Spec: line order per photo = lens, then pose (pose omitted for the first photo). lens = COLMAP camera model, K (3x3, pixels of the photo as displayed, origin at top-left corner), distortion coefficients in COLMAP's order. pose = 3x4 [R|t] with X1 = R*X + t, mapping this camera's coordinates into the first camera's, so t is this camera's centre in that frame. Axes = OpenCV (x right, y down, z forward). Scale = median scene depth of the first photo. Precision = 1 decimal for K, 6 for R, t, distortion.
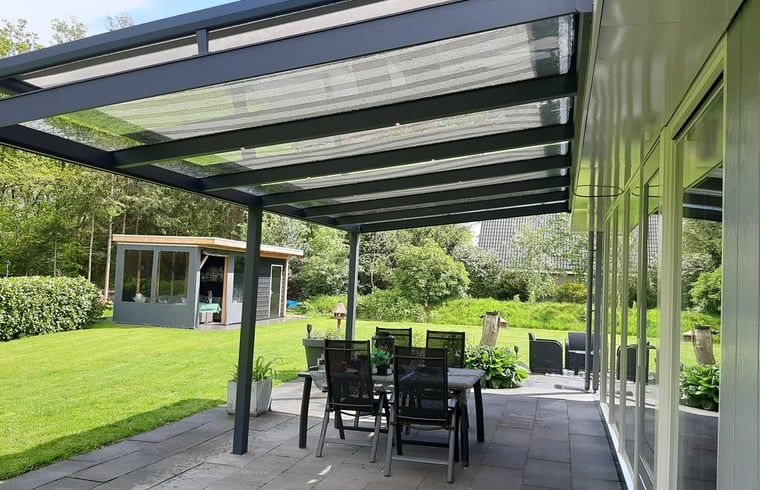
lens RADIAL K [[579.3, 0, 380.0], [0, 579.3, 245.0], [0, 0, 1]] dist [0.000075, -0.000419]
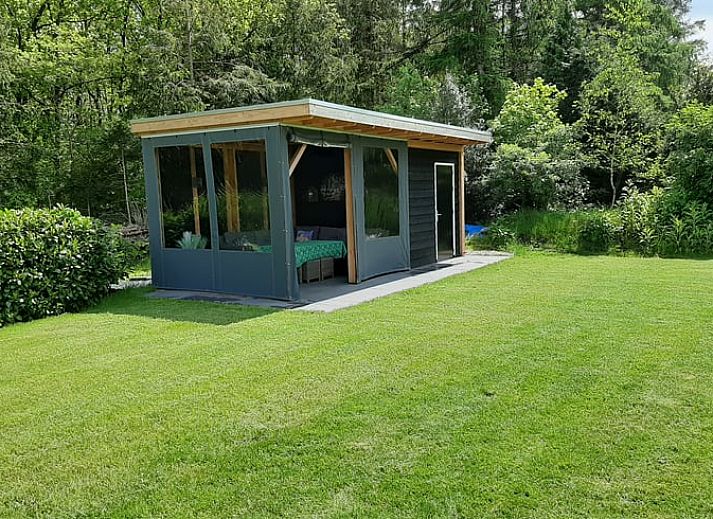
lens RADIAL K [[663.6, 0, 356.5], [0, 663.6, 259.5], [0, 0, 1]] dist [-0.000356, -0.001119]
pose [[0.955798, -0.037088, -0.291677, -0.099207], [0.082942, 0.985735, 0.146451, 0.032612], [0.282084, -0.164170, 0.945239, 0.469183]]
